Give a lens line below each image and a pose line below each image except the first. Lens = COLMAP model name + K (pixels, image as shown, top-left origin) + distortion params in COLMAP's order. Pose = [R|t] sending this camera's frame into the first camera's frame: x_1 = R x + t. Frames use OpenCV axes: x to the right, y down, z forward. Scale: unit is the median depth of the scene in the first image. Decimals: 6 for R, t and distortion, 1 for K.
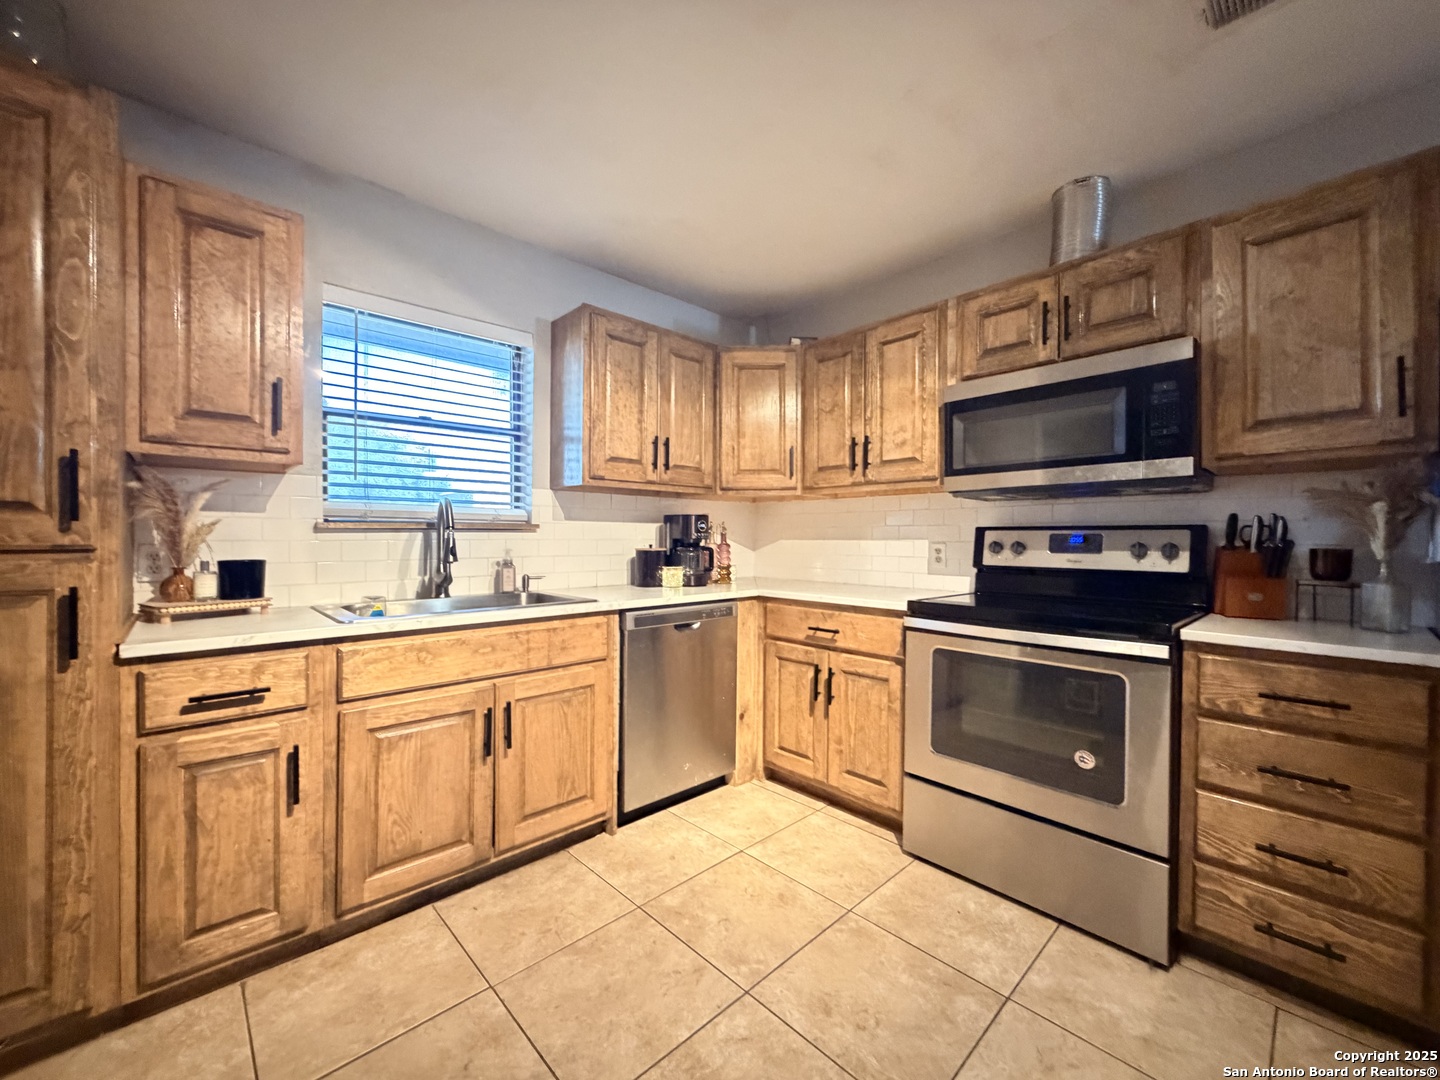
lens RADIAL K [[576.6, 0, 720.0], [0, 576.6, 540.0], [0, 0, 1]] dist [0.000260, -0.000208]
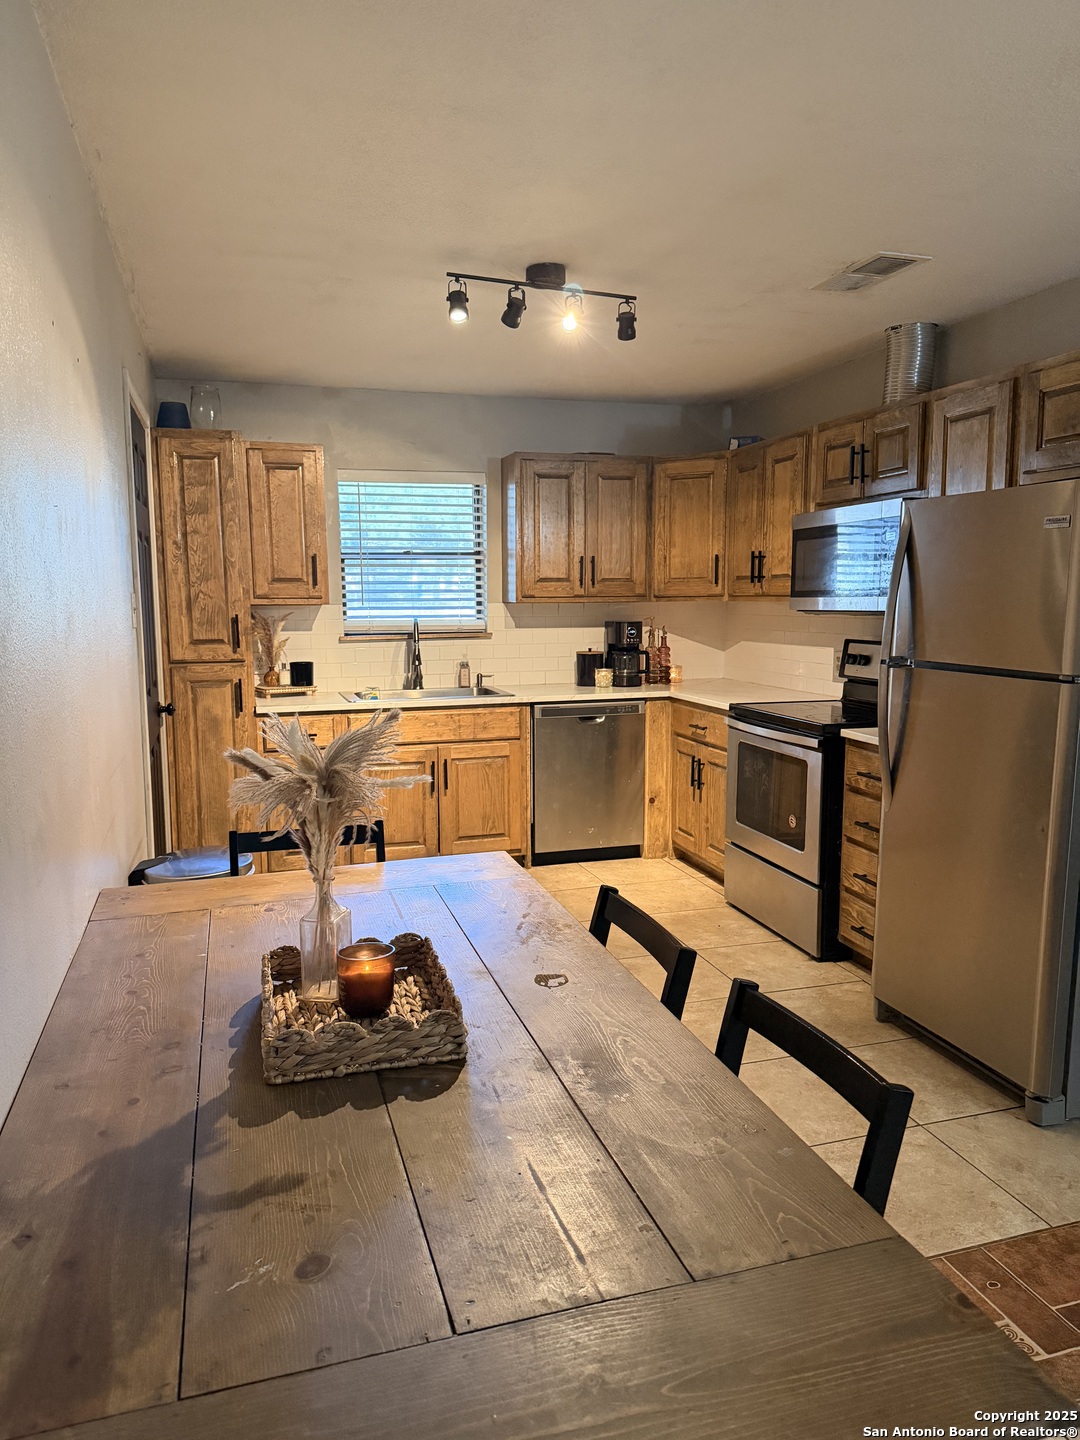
lens RADIAL K [[1007.3, 0, 545.9], [0, 1007.3, 723.4], [0, 0, 1]] dist [0.125784, -0.183491]
pose [[0.899590, 0.046518, -0.434252, 0.868630], [0.007912, 0.992412, 0.122699, -0.116262], [0.436665, -0.113814, 0.892396, -1.059629]]
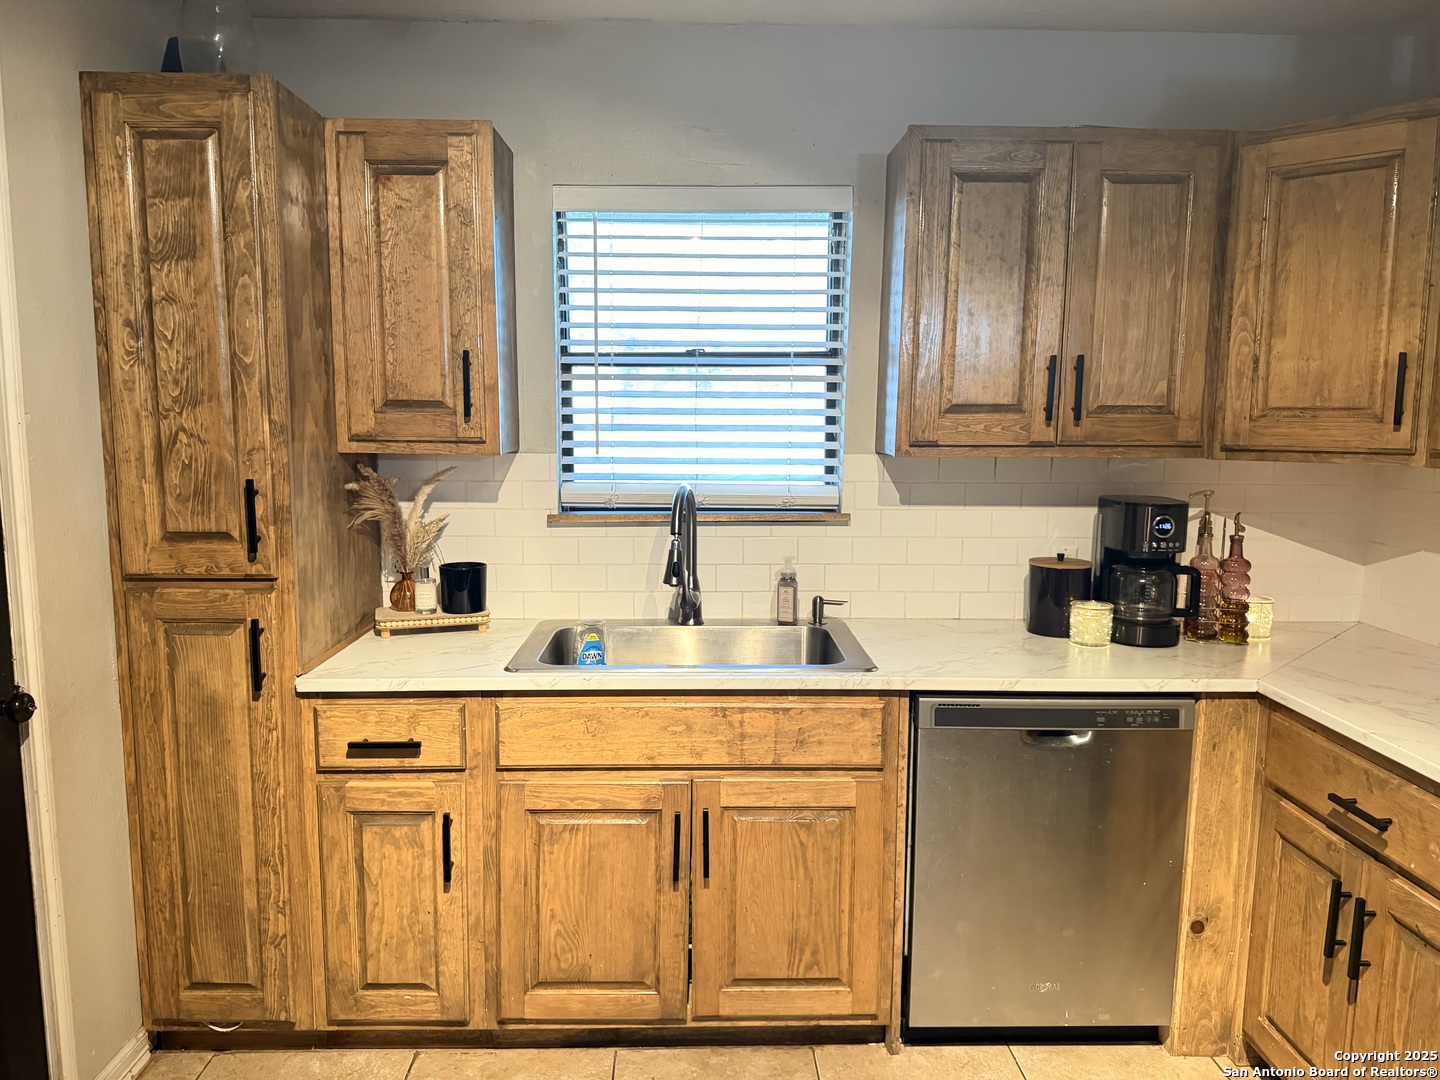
lens RADIAL K [[1014.2, 0, 716.3], [0, 1014.2, 544.1], [0, 0, 1]] dist [0.037537, -0.050333]
pose [[0.745946, 0.087132, -0.660283, 0.337829], [-0.008191, 0.992530, 0.121722, -0.146530], [0.665956, -0.085390, 0.741087, 0.133534]]
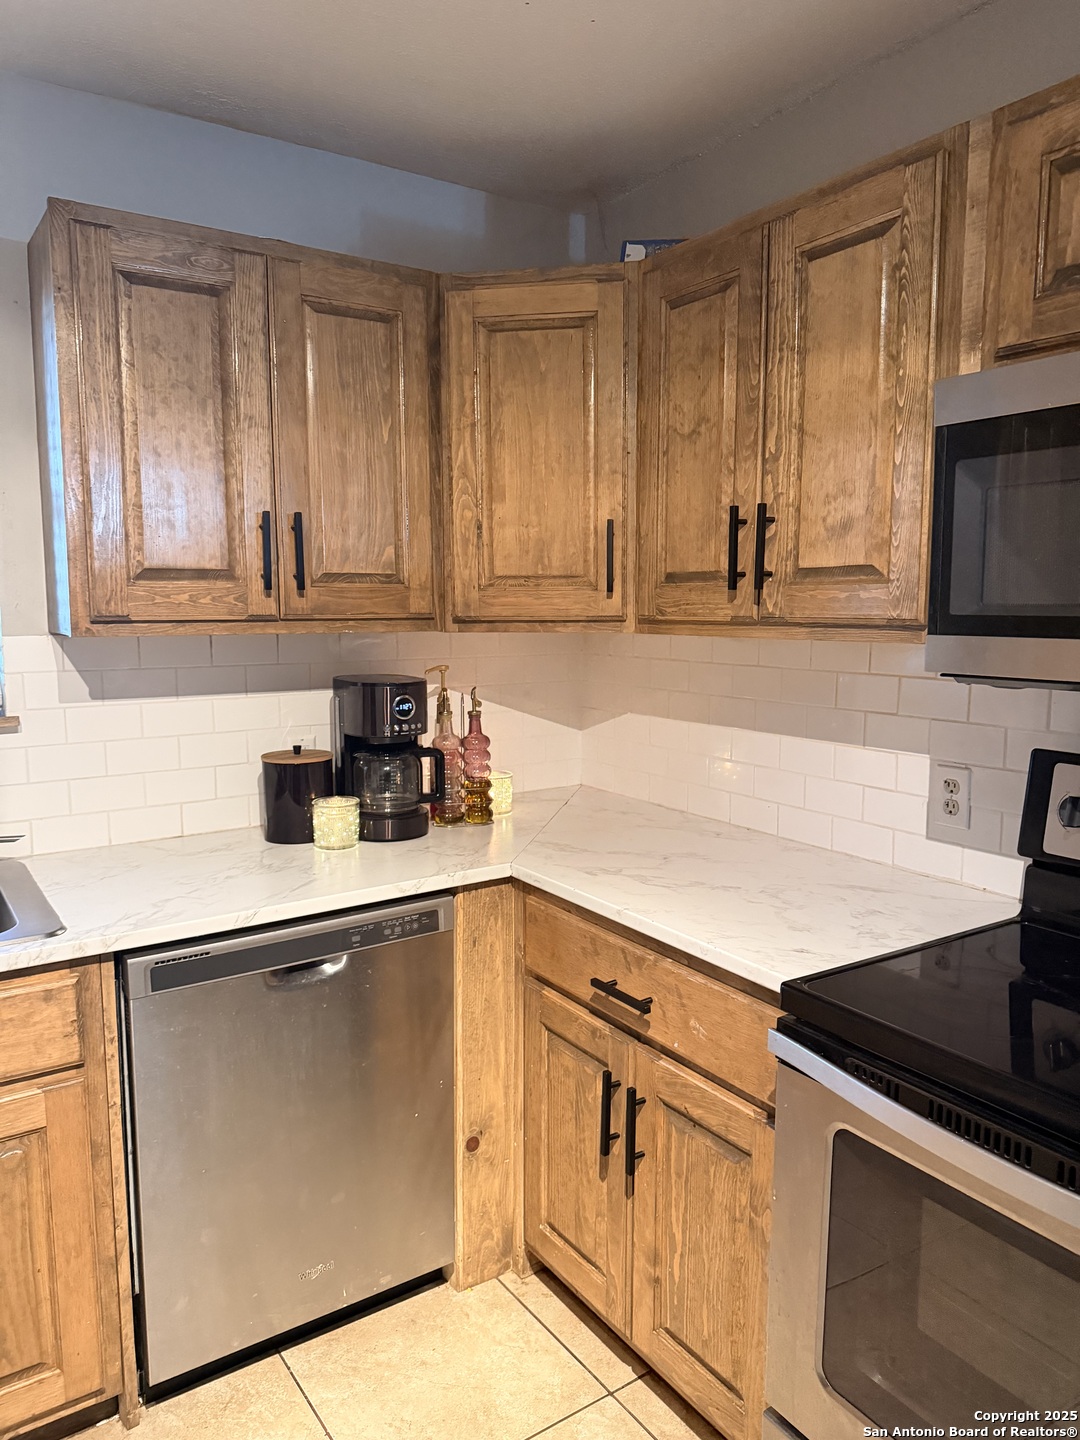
lens RADIAL K [[1007.3, 0, 545.9], [0, 1007.3, 723.4], [0, 0, 1]] dist [0.125784, -0.183491]
pose [[0.987687, 0.013575, -0.155854, 0.259888], [0.005030, 0.992958, 0.118362, -0.135761], [0.156363, -0.117689, 0.980663, 0.324829]]
